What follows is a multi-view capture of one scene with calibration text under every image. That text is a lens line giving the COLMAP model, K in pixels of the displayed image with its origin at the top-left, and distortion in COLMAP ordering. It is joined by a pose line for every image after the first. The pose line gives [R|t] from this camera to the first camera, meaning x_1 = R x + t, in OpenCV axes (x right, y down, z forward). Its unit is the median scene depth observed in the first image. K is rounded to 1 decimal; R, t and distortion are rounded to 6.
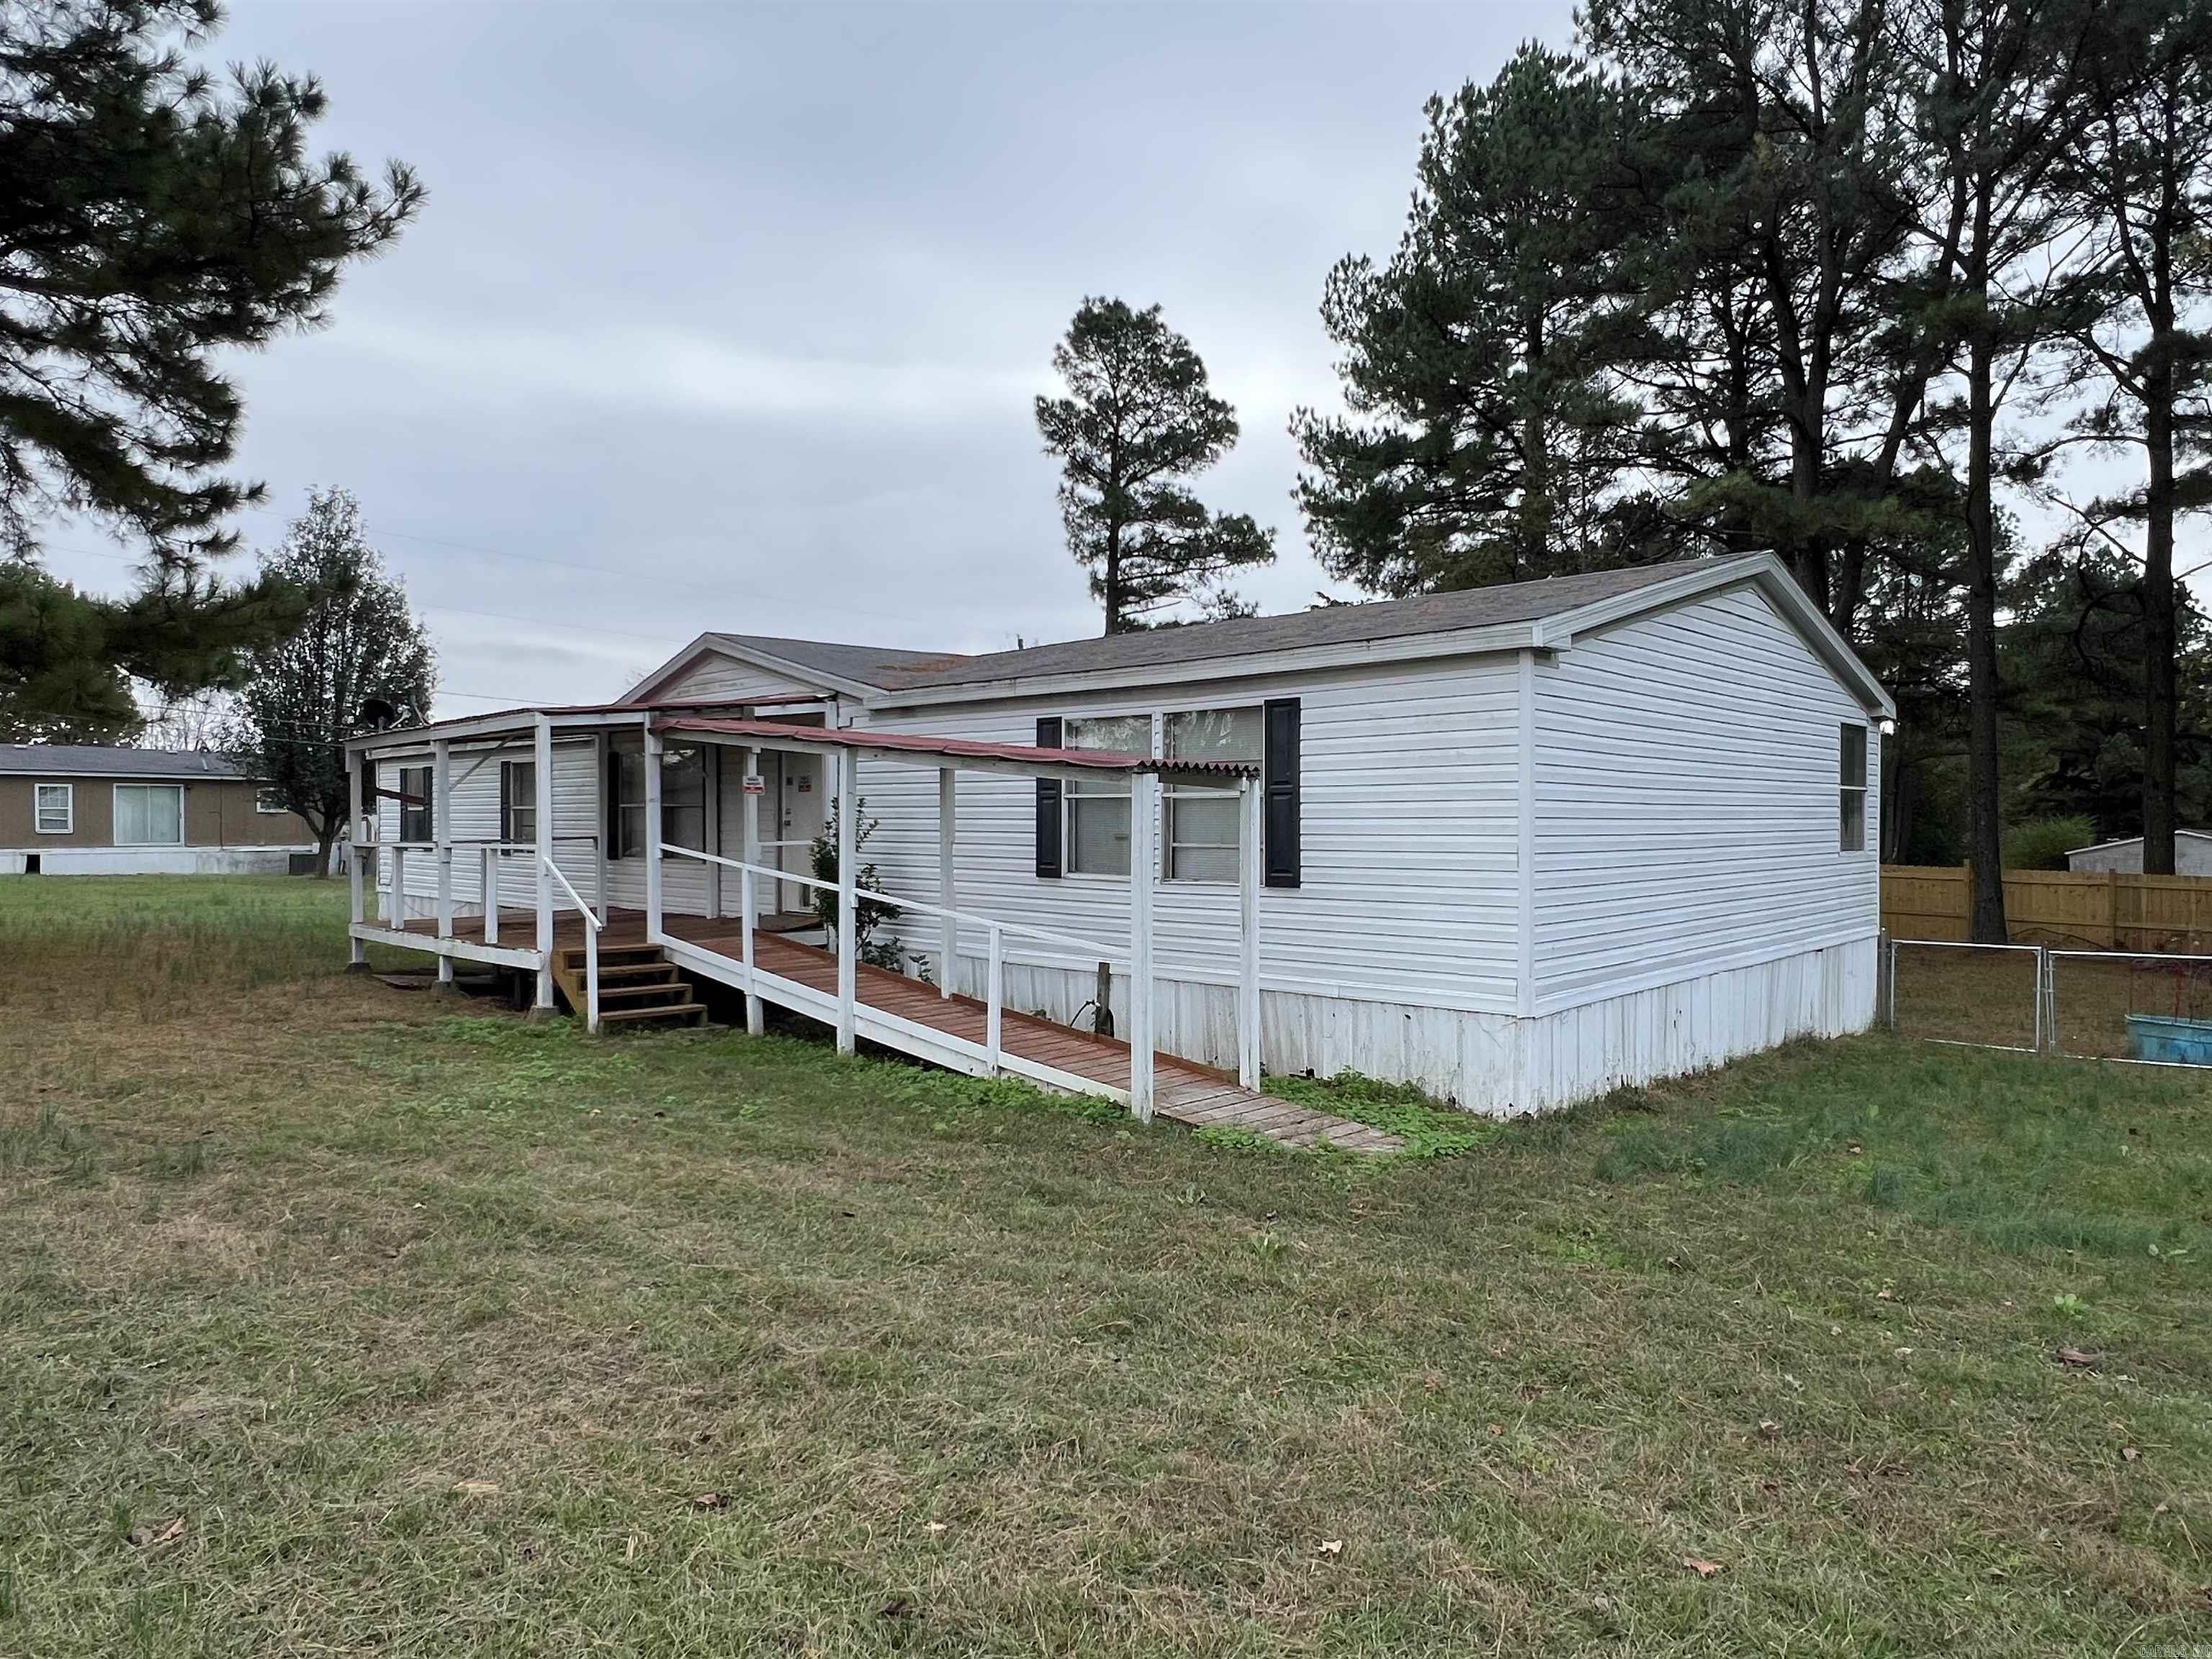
lens RADIAL K [[1328.9, 0, 1106.0], [0, 1328.9, 829.5], [0, 0, 1]] dist [0.015234, 0.000898]
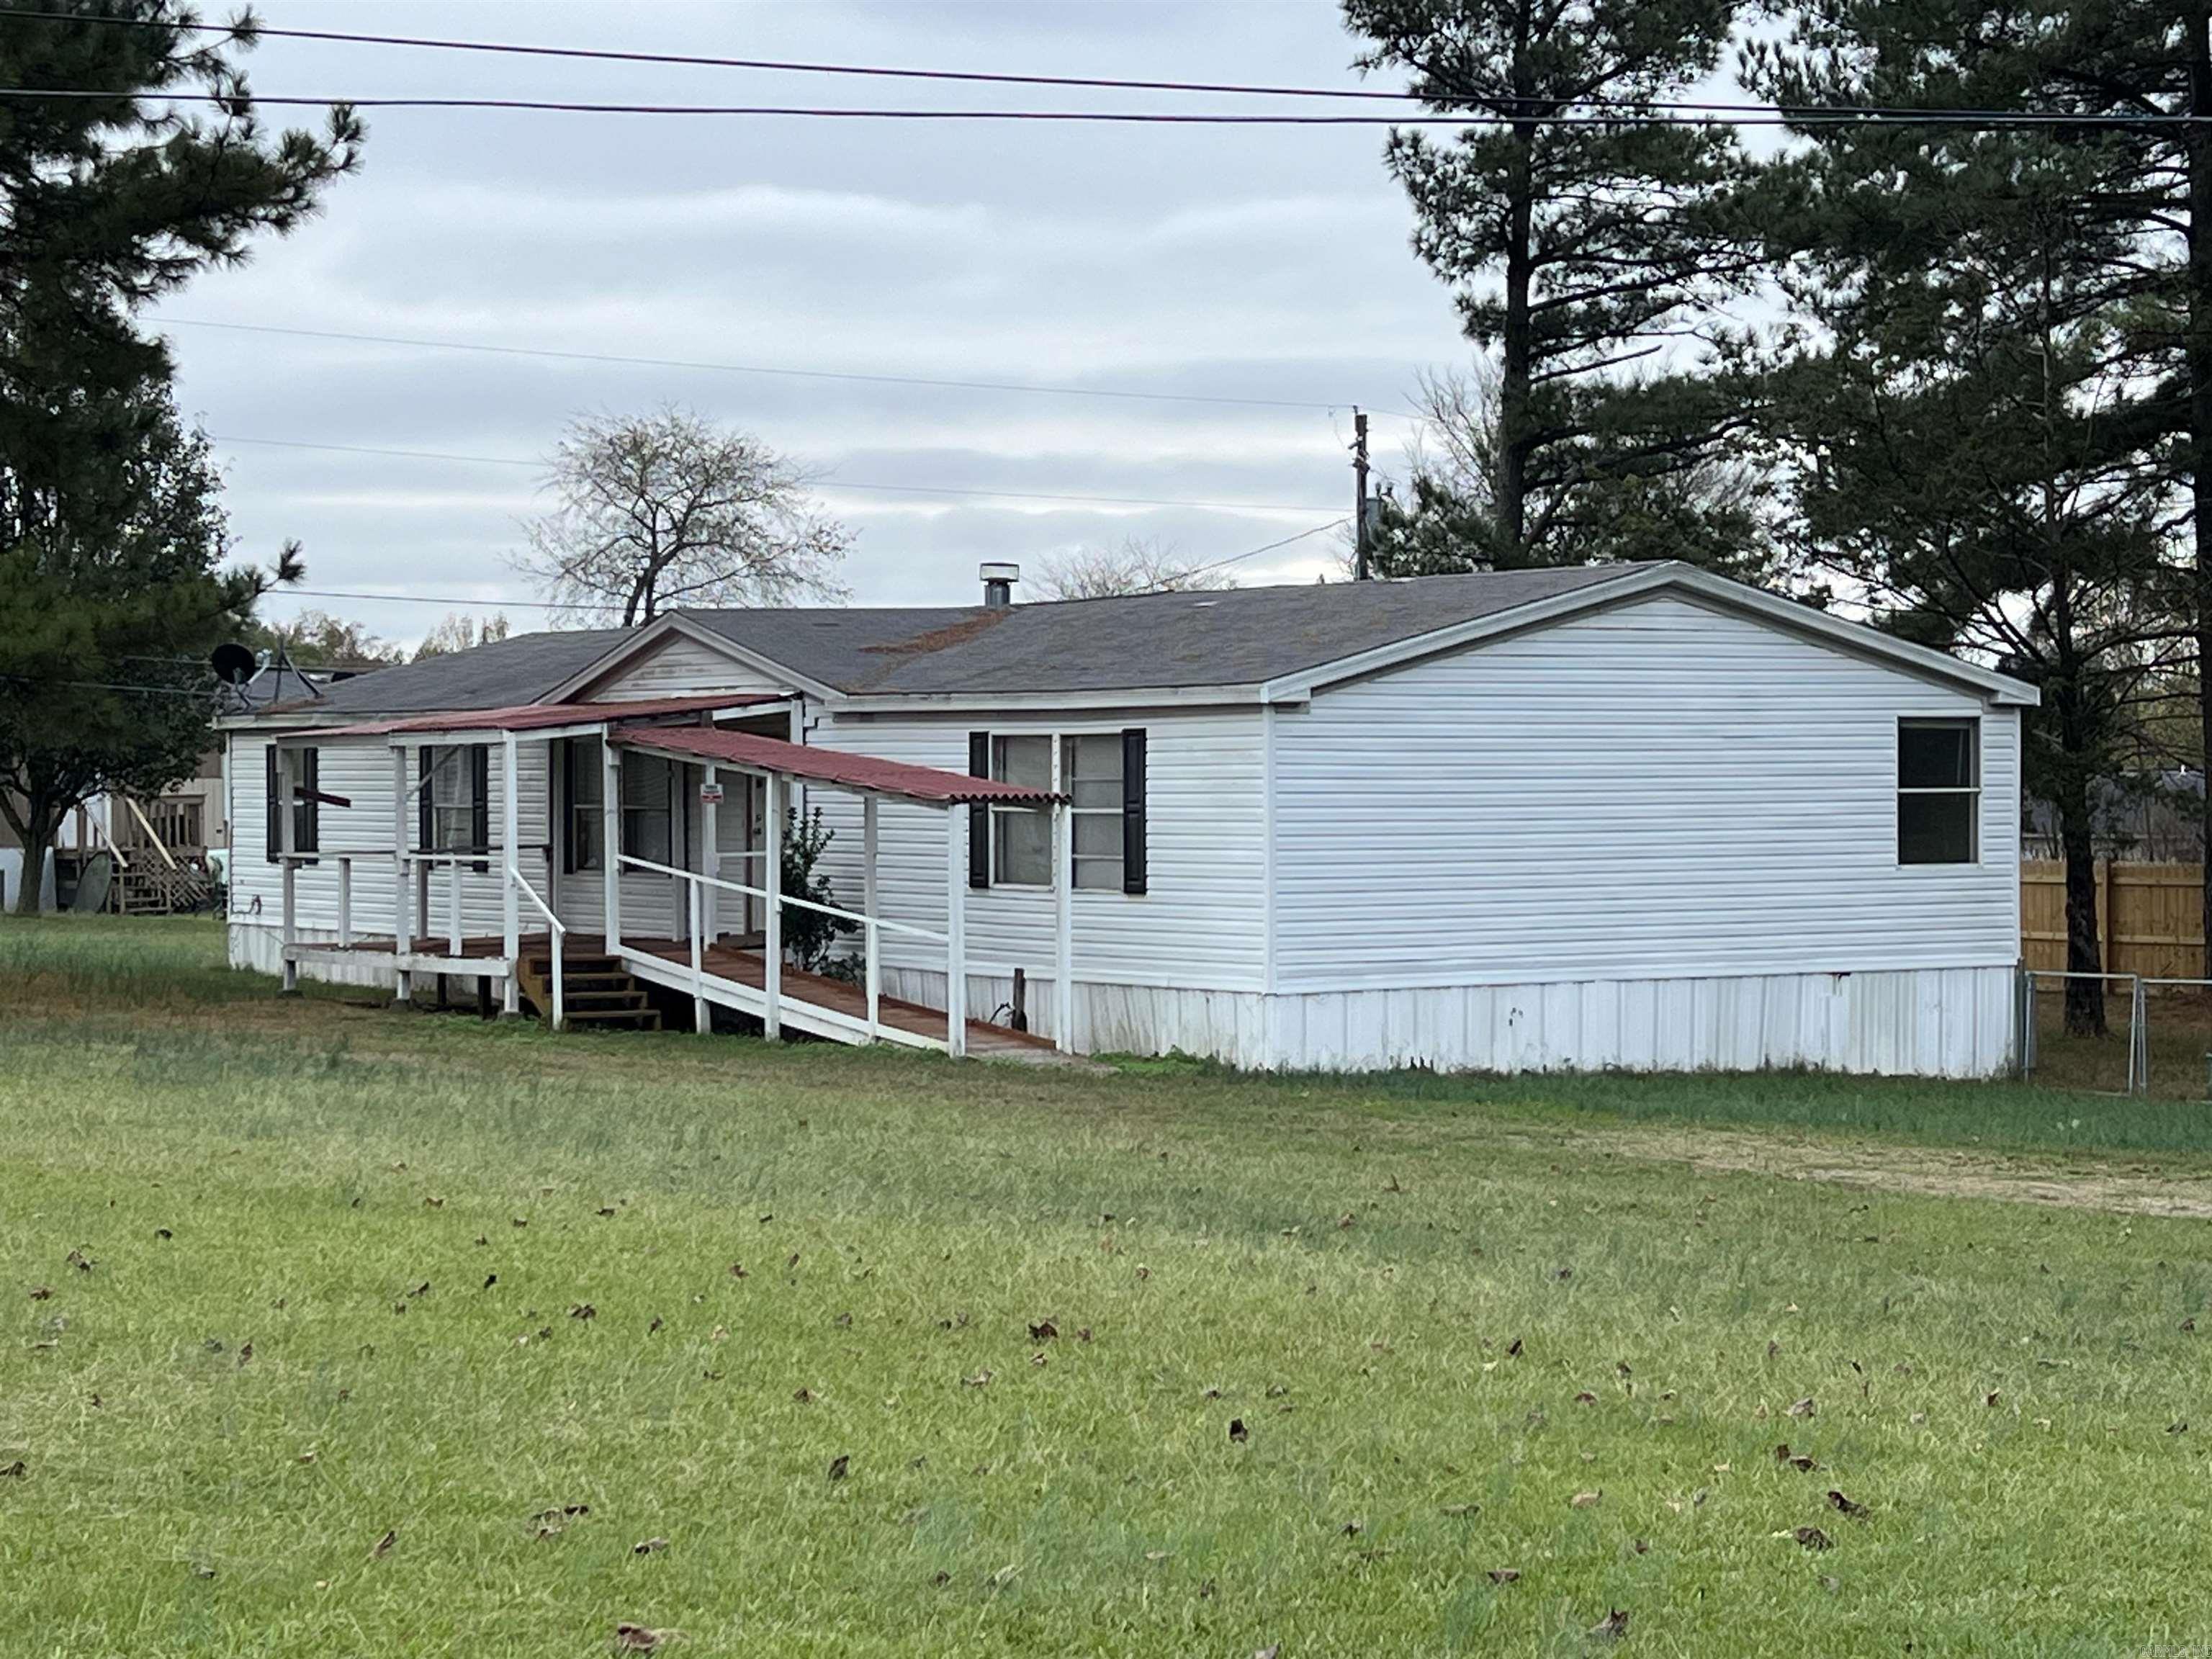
lens RADIAL K [[4171.9, 0, 1106.0], [0, 4171.9, 829.5], [0, 0, 1]] dist [0.210059, -0.162278]
pose [[0.977110, -0.001176, -0.212732, 0.708236], [0.002576, 0.999977, 0.006308, -0.028238], [0.212719, -0.006712, 0.977090, -2.039582]]
